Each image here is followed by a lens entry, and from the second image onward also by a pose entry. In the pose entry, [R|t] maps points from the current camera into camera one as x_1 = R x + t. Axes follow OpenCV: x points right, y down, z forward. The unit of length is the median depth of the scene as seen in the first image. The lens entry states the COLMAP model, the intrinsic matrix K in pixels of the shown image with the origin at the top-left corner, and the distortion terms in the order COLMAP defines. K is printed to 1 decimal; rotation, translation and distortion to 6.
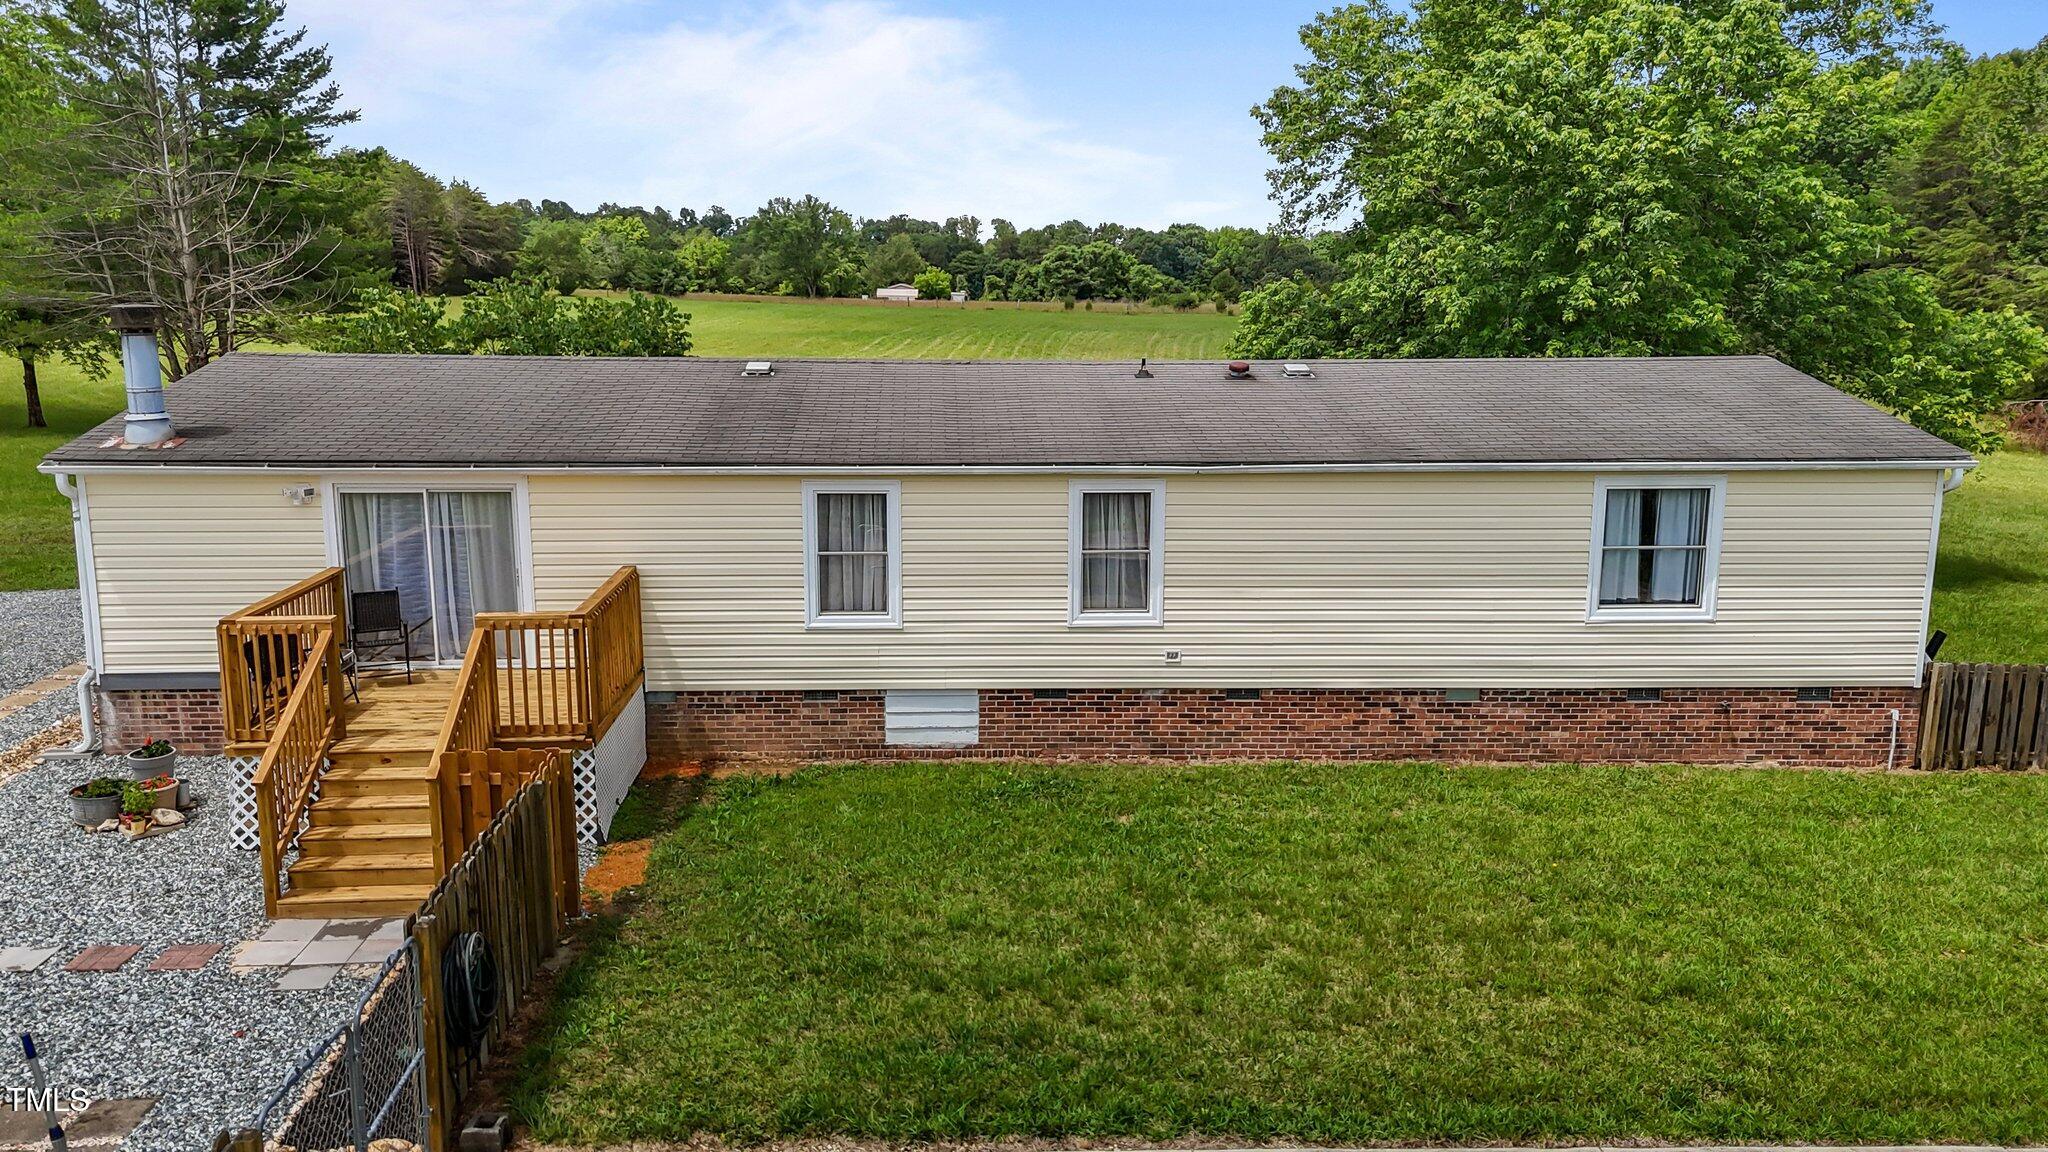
lens RADIAL K [[1506.9, 0, 1024.0], [0, 1506.9, 576.0], [0, 0, 1]] dist [0.089247, -0.090807]
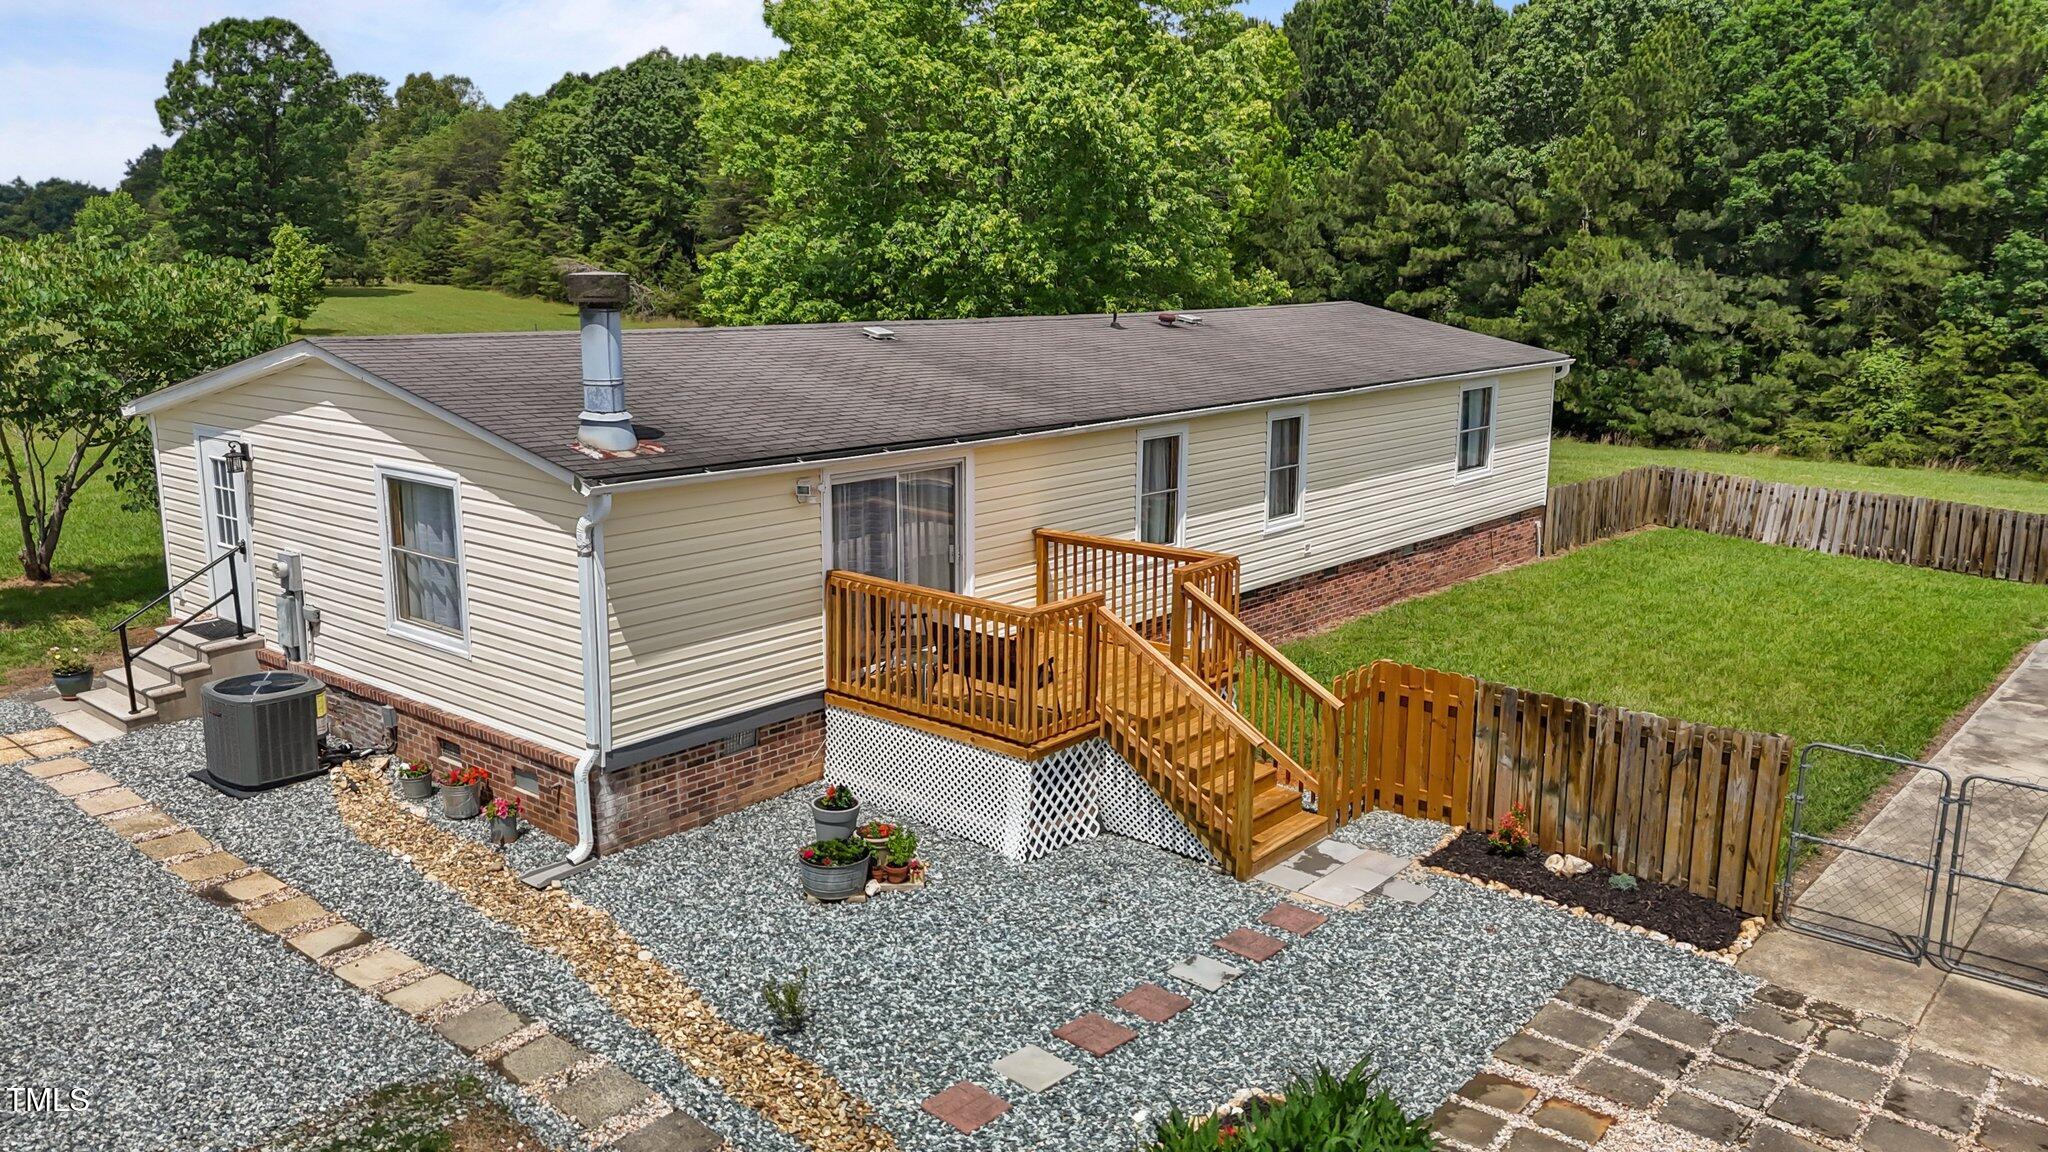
lens RADIAL K [[1512.9, 0, 1024.0], [0, 1512.9, 576.0], [0, 0, 1]] dist [0.076036, -0.082778]
pose [[0.684764, -0.150314, 0.713095, -0.949365], [0.135727, 0.987682, 0.077860, -0.052540], [-0.716015, 0.043471, 0.696731, 0.299627]]
